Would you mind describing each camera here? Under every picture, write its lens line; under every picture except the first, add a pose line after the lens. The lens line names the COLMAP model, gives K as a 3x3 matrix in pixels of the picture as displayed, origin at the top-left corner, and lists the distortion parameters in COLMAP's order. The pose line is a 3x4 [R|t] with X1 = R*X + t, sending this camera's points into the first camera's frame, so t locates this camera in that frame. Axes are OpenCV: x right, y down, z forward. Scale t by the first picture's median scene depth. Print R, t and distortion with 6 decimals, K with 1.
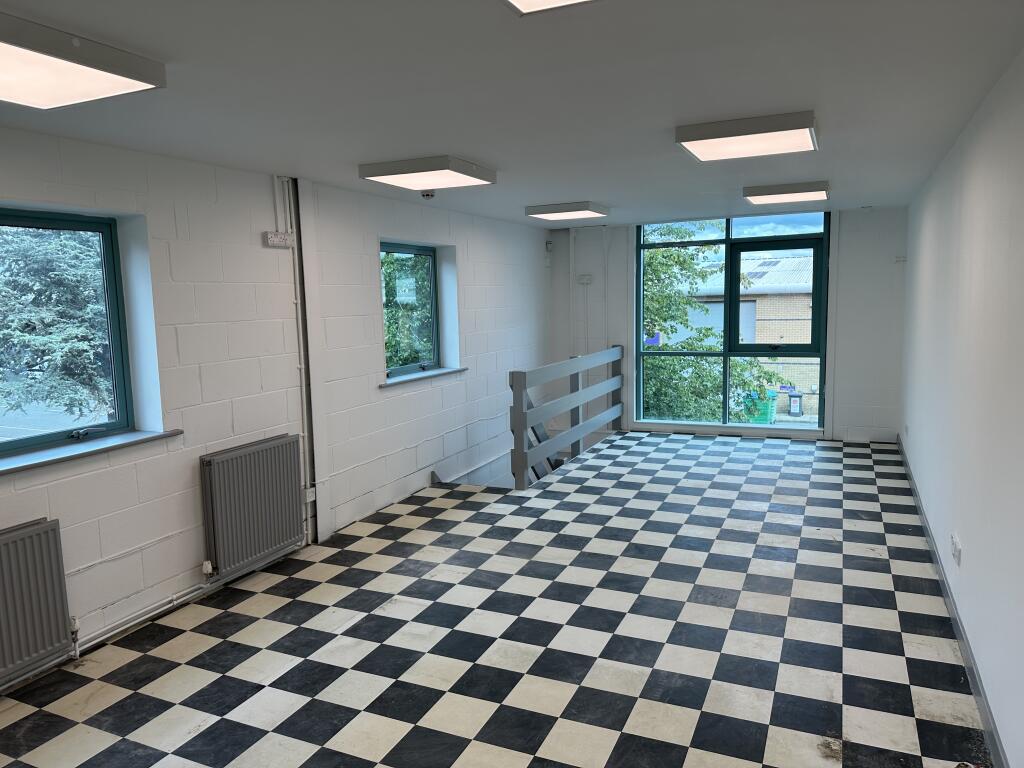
lens RADIAL K [[724.6, 0, 508.9], [0, 724.6, 377.1], [0, 0, 1]] dist [0.036366, 0.002010]
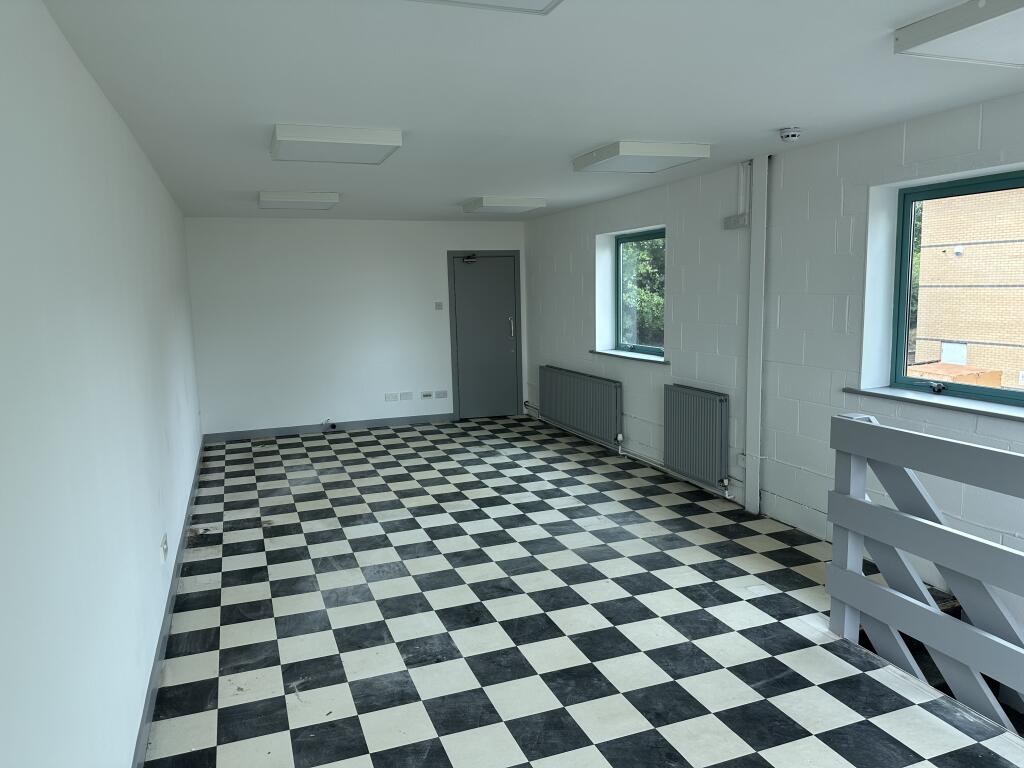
lens RADIAL K [[724.6, 0, 508.4], [0, 724.6, 391.5], [0, 0, 1]] dist [0.036366, 0.002010]
pose [[-0.706079, 0.144006, -0.693336, 0.842501], [-0.042840, 0.968624, 0.244810, -0.222612], [0.706836, 0.202558, -0.677756, 1.771232]]
